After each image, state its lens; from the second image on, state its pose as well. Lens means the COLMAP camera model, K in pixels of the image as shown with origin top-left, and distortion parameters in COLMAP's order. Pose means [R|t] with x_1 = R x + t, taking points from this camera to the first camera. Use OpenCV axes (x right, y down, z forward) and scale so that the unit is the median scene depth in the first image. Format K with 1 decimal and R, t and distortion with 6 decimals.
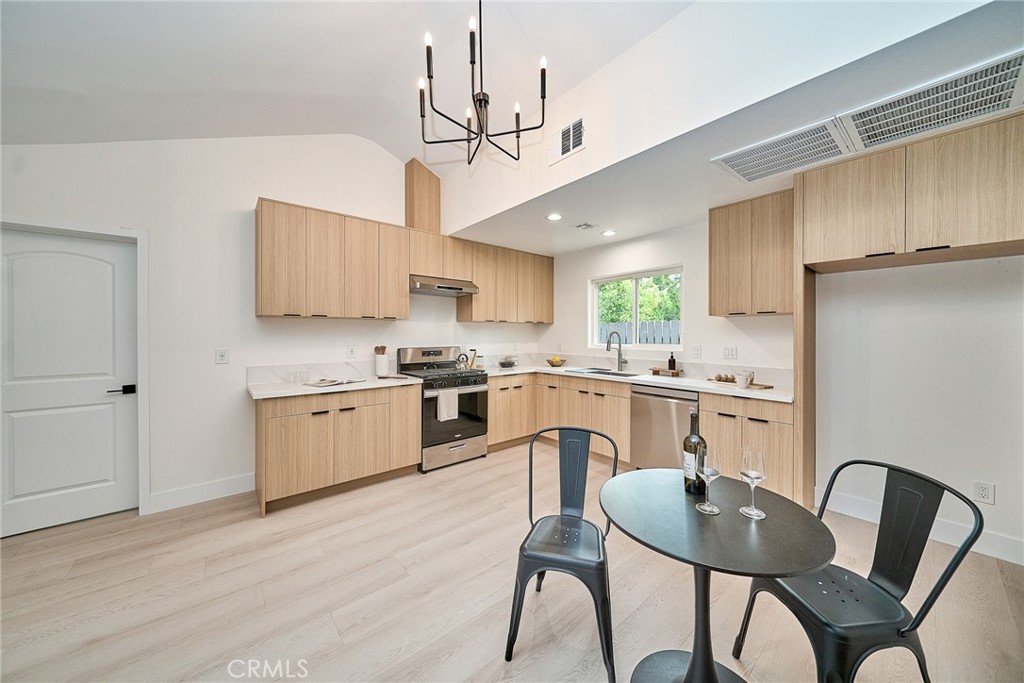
lens RADIAL K [[360.2, 0, 529.0], [0, 360.2, 331.3], [0, 0, 1]] dist [0.004677, -0.001322]
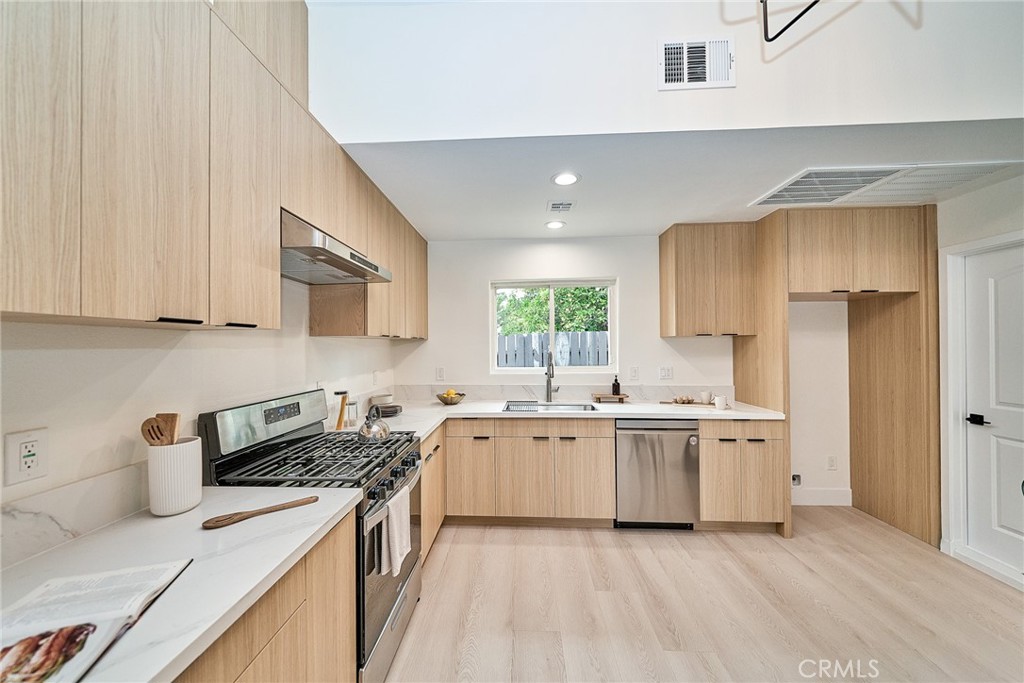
lens RADIAL K [[360.2, 0, 512.3], [0, 360.2, 342.6], [0, 0, 1]] dist [0.004677, -0.001322]
pose [[0.698088, 0.003189, 0.716004, -0.432798], [0.001013, 0.999985, -0.005441, -0.019054], [-0.716011, 0.004523, 0.698074, 0.582098]]
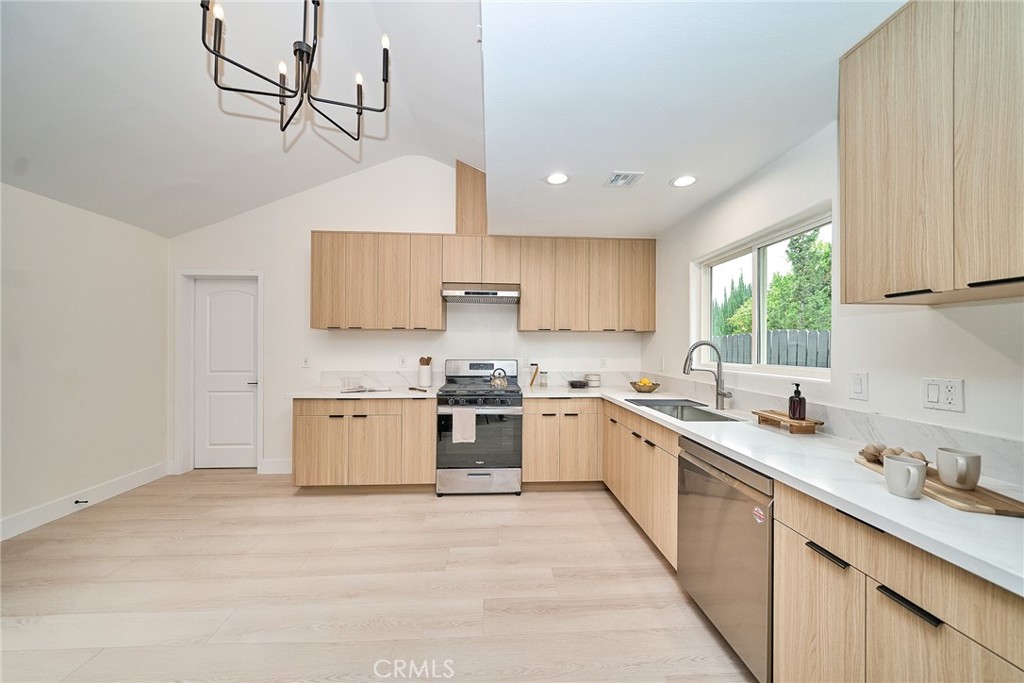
lens RADIAL K [[360.2, 0, 515.8], [0, 360.2, 340.2], [0, 0, 1]] dist [0.004677, -0.001322]
pose [[0.780629, -0.004788, -0.624976, 0.418694], [-0.001669, 0.999951, -0.009745, 0.004240], [0.624992, 0.008650, 0.780583, 0.381329]]
